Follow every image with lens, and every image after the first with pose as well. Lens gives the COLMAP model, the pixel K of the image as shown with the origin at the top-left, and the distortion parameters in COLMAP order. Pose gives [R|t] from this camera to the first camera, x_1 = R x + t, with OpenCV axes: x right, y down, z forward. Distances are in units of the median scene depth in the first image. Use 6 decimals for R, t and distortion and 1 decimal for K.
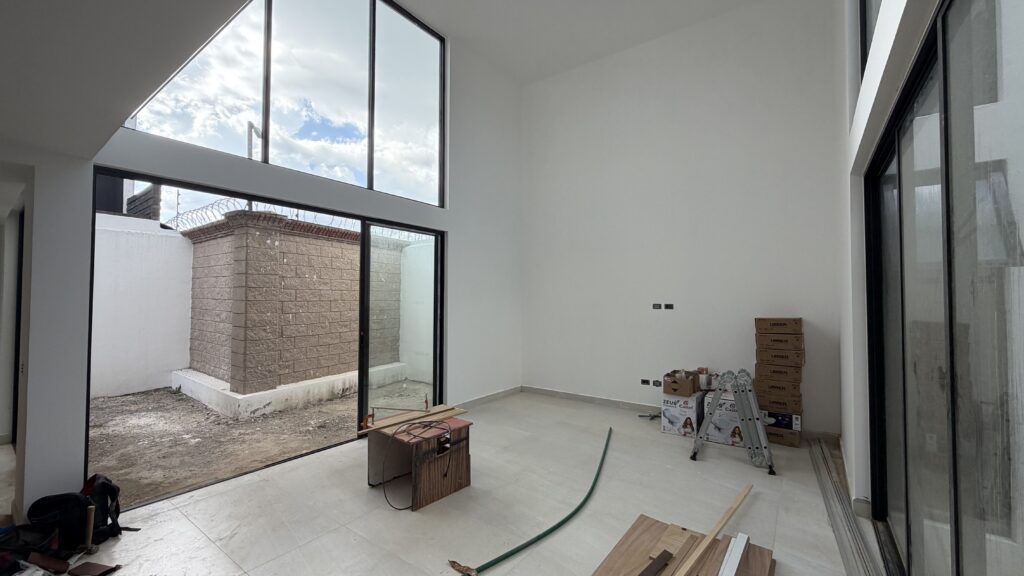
lens RADIAL K [[407.2, 0, 510.6], [0, 407.2, 288.3], [0, 0, 1]] dist [0.002088, 0.000334]
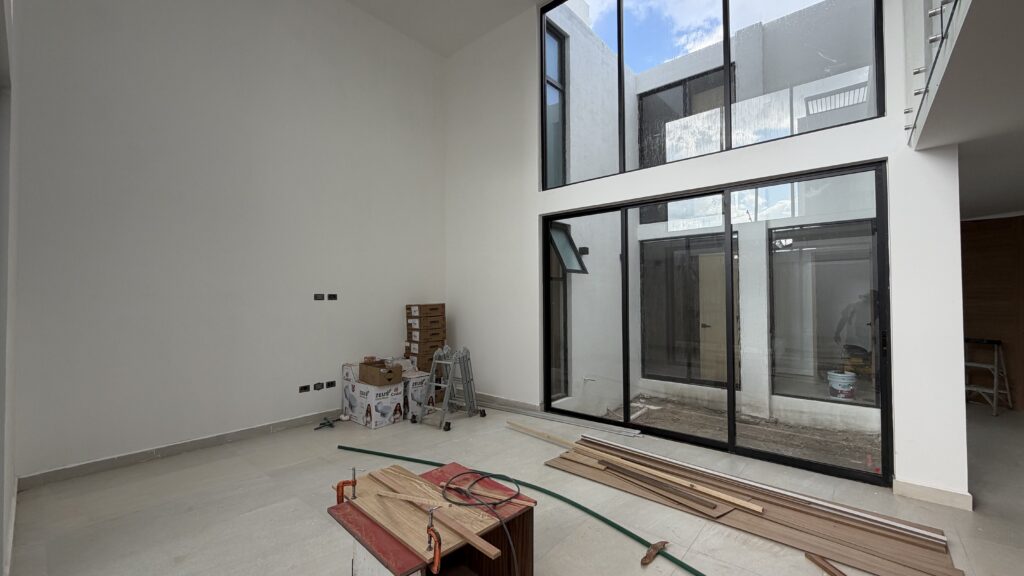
lens RADIAL K [[407.2, 0, 510.6], [0, 407.2, 288.3], [0, 0, 1]] dist [0.002088, 0.000334]
pose [[0.083500, 0.016406, 0.996373, -0.560281], [-0.021129, 0.999669, -0.014690, 0.036081], [-0.996284, -0.019826, 0.083819, 0.629898]]
